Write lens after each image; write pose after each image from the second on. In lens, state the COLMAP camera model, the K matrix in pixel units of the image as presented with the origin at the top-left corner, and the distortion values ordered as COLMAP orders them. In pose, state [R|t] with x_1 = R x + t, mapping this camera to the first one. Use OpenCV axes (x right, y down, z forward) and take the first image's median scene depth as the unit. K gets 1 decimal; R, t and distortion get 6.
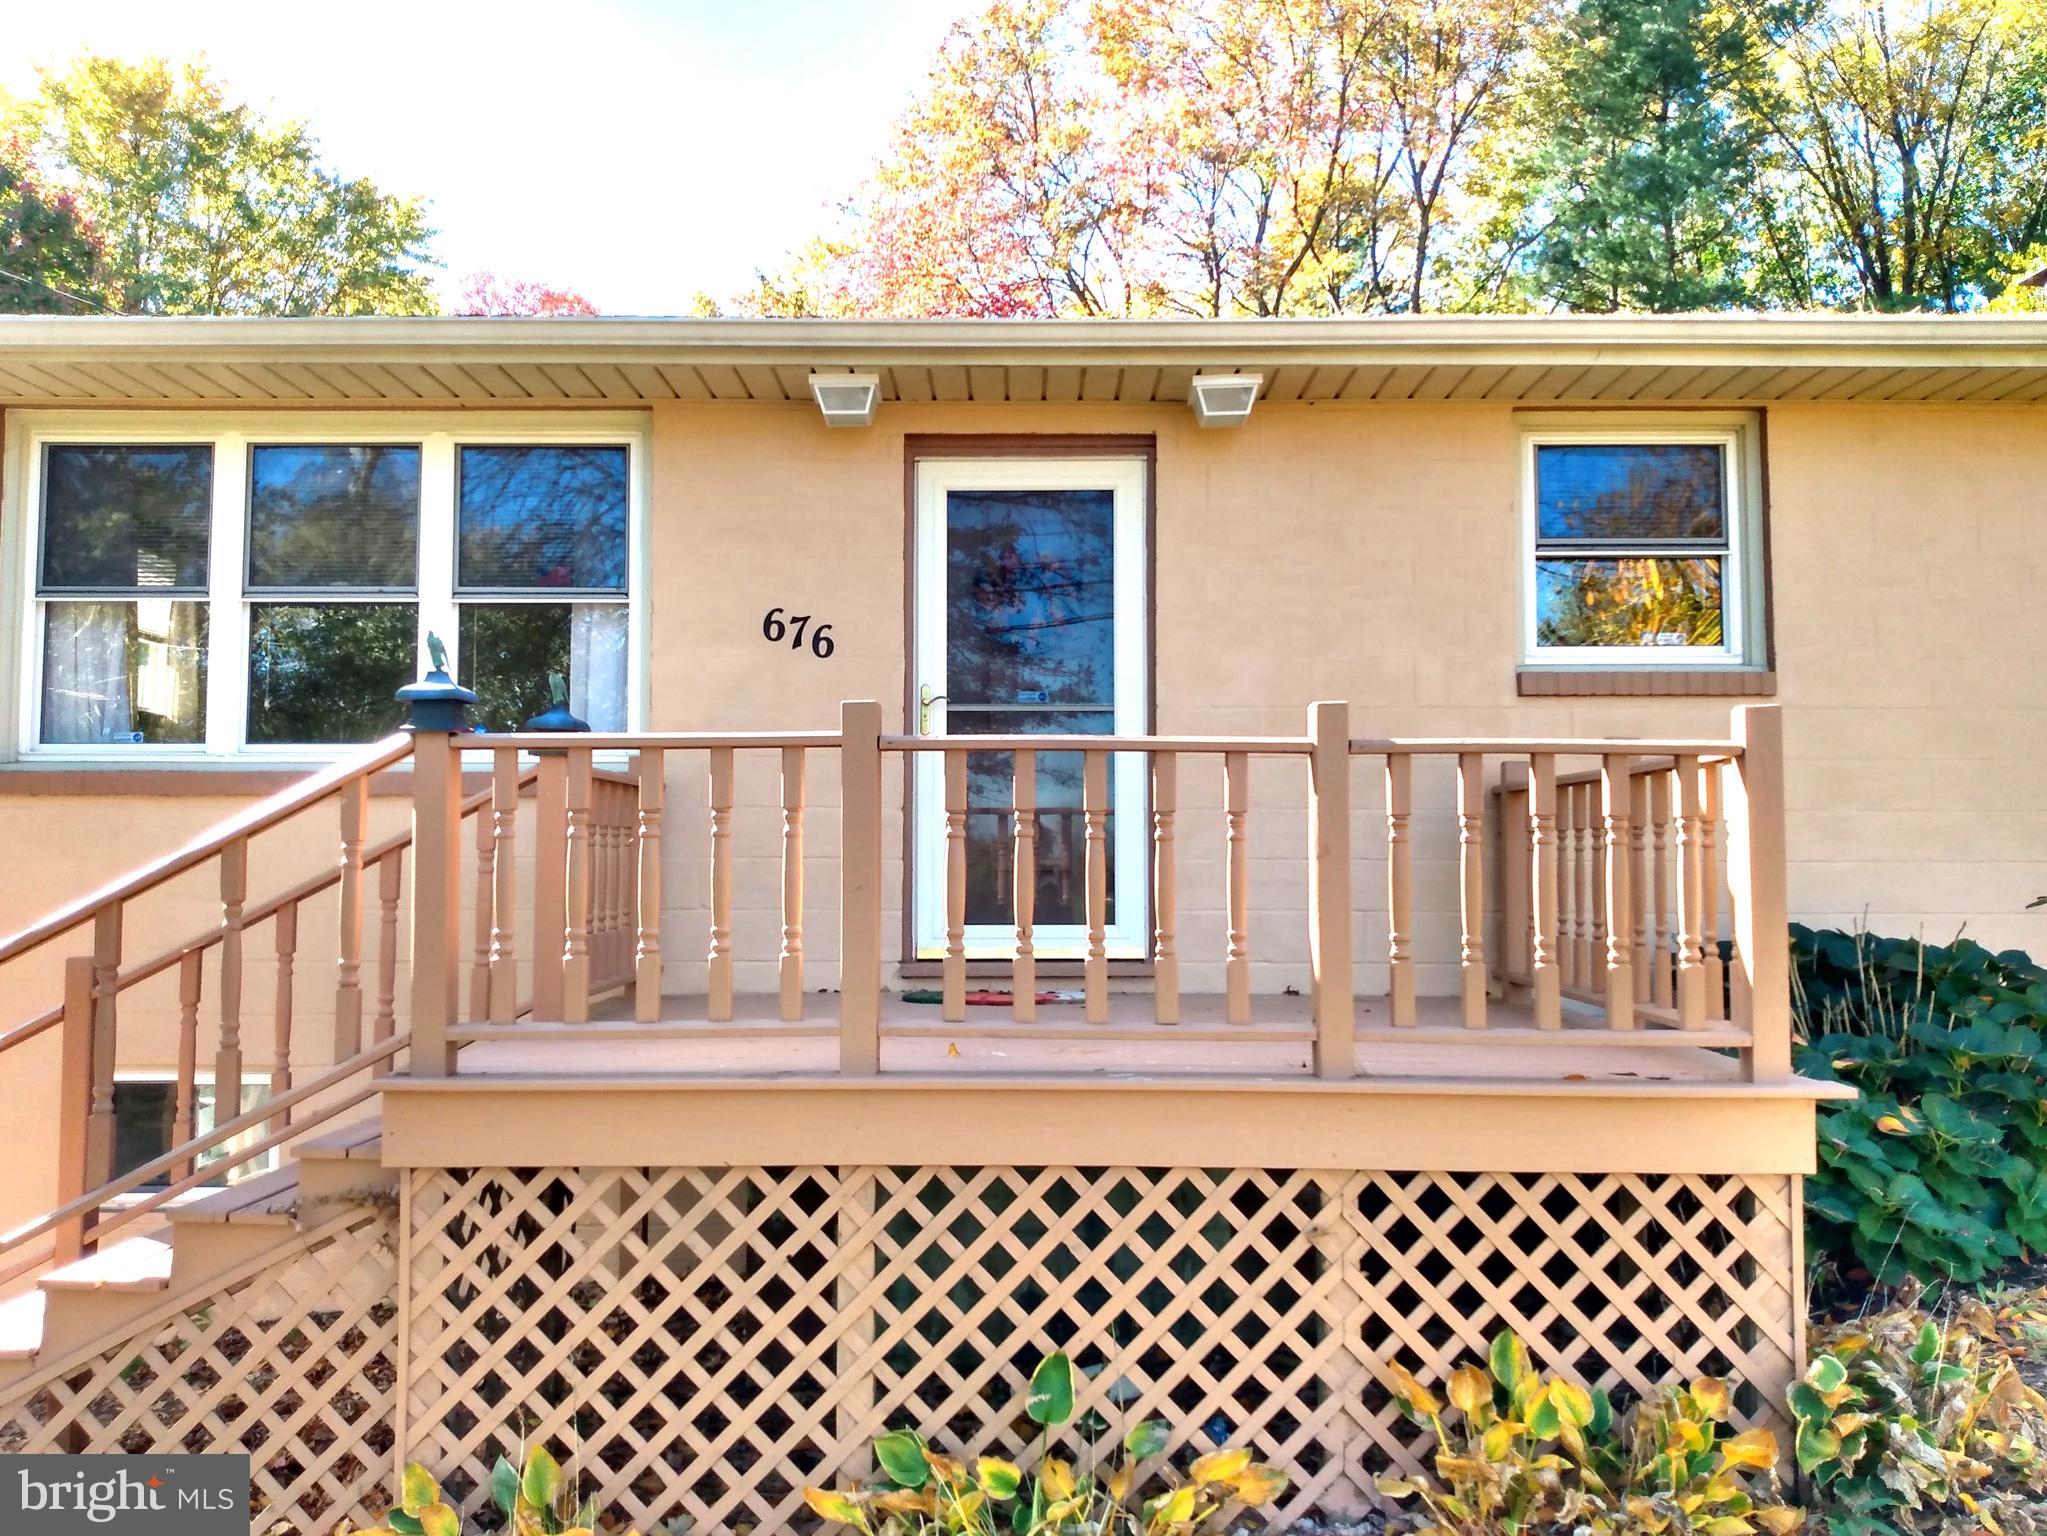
lens RADIAL K [[1270.5, 0, 1023.5], [0, 1270.5, 768.0], [0, 0, 1]] dist [-0.004163, -0.001657]
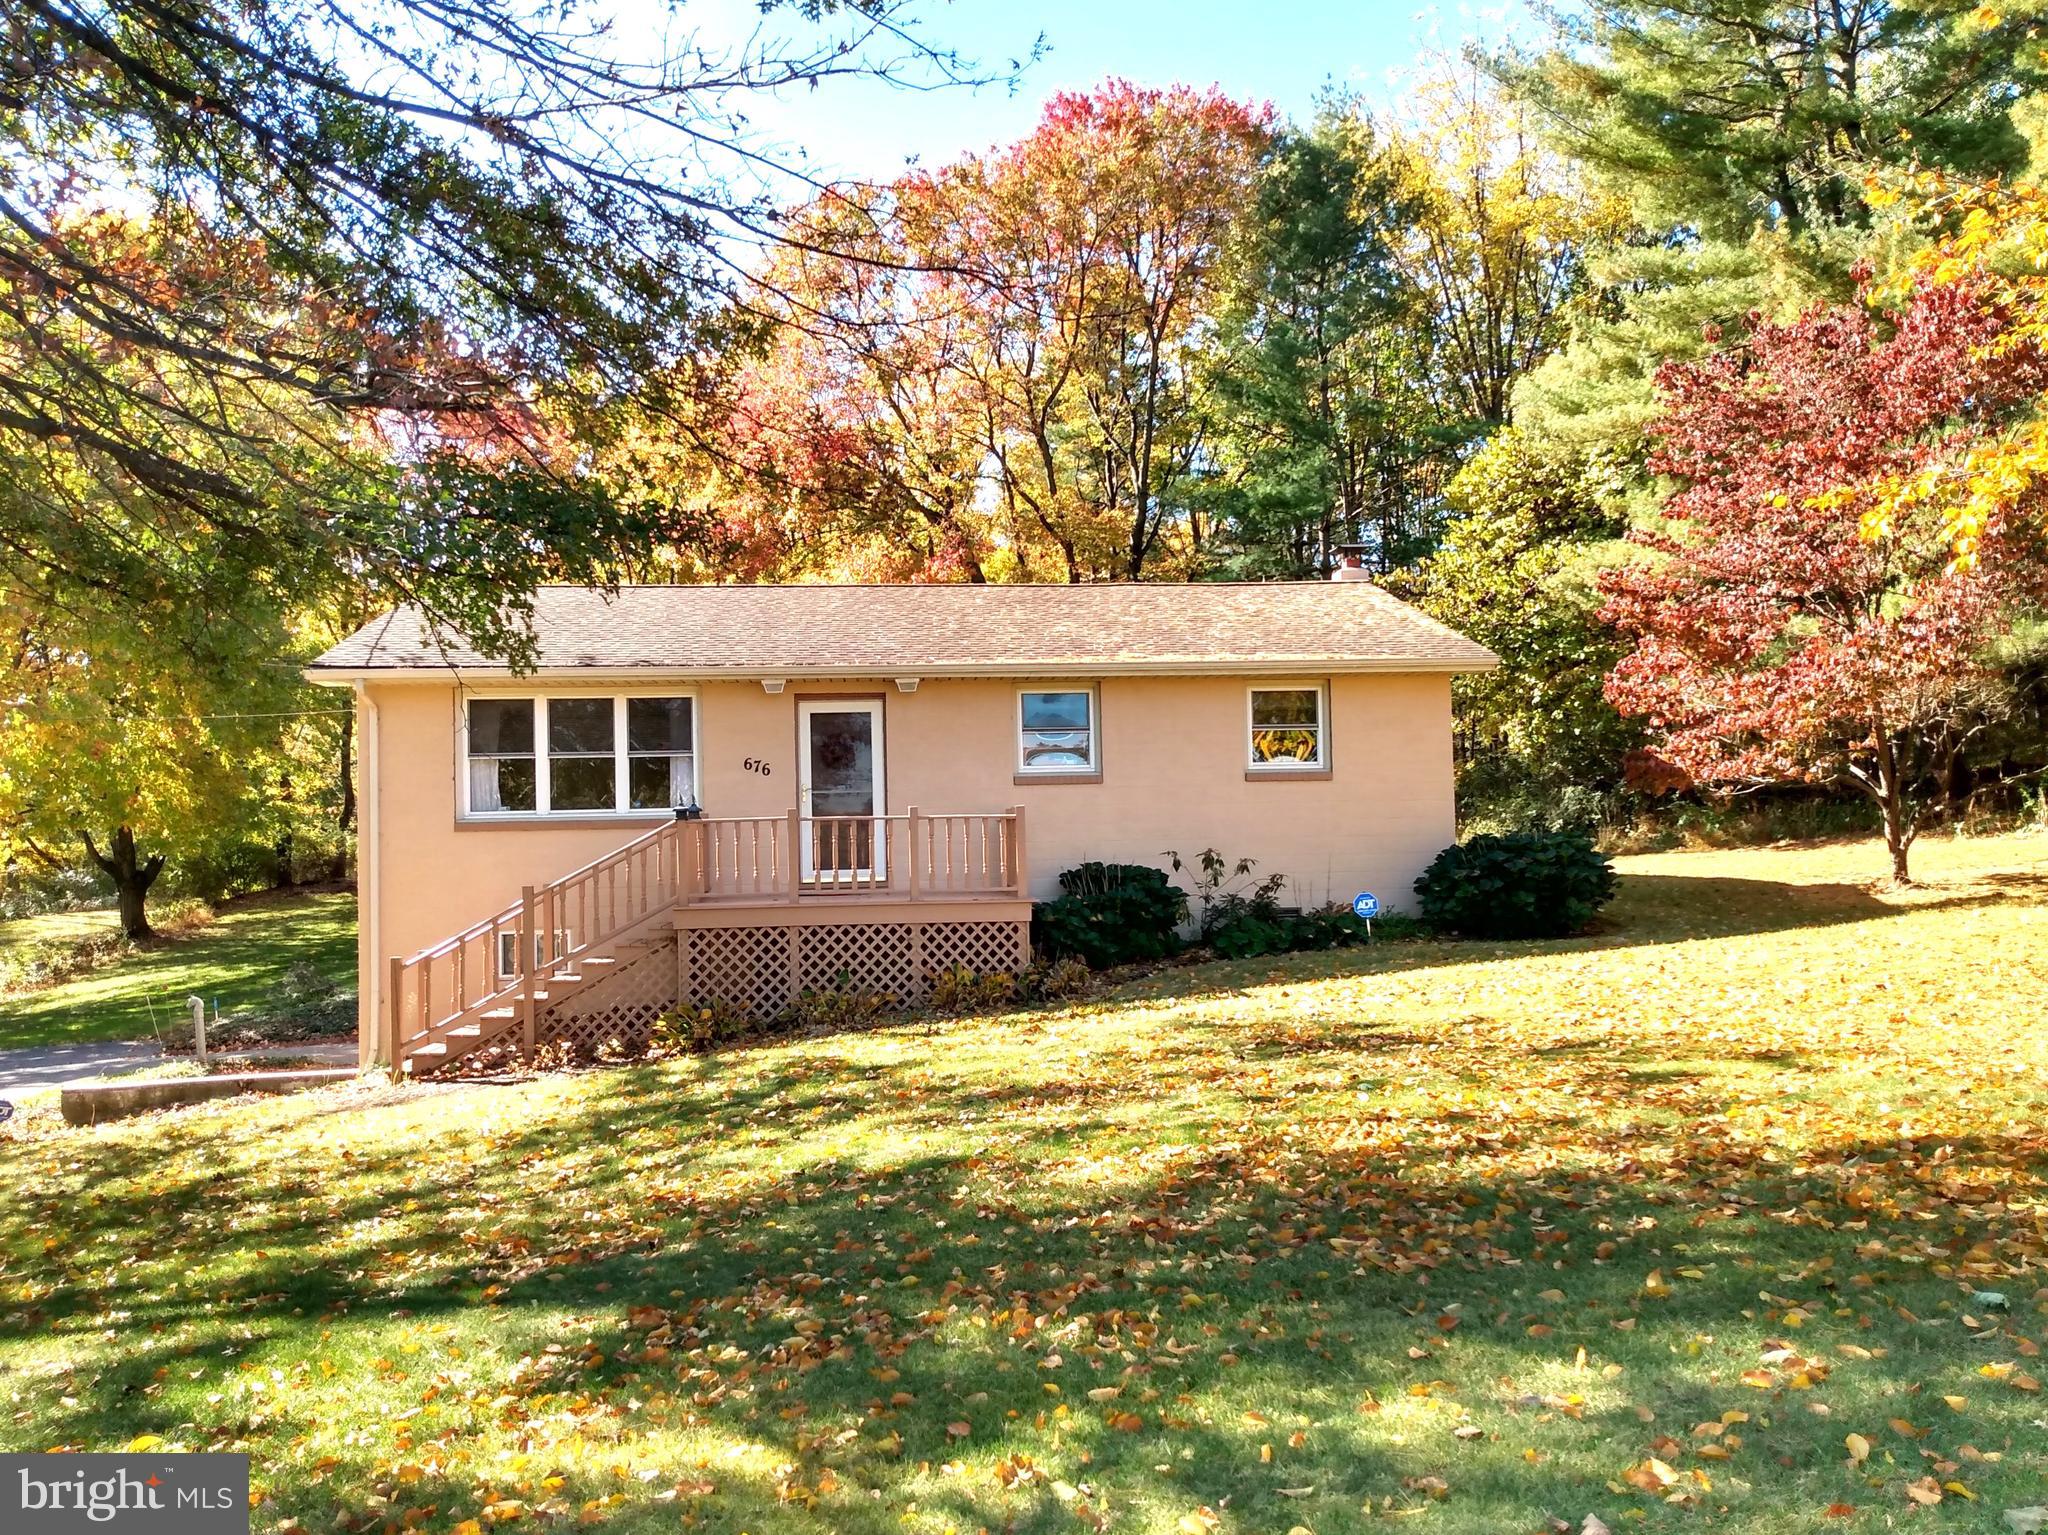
lens RADIAL K [[1271.1, 0, 1024.0], [0, 1271.1, 767.5], [0, 0, 1]] dist [-0.004163, -0.001657]
pose [[0.992149, -0.014074, 0.124267, 0.096145], [0.011195, 0.999653, 0.023832, -0.272666], [-0.124559, -0.022253, 0.991963, -3.046041]]
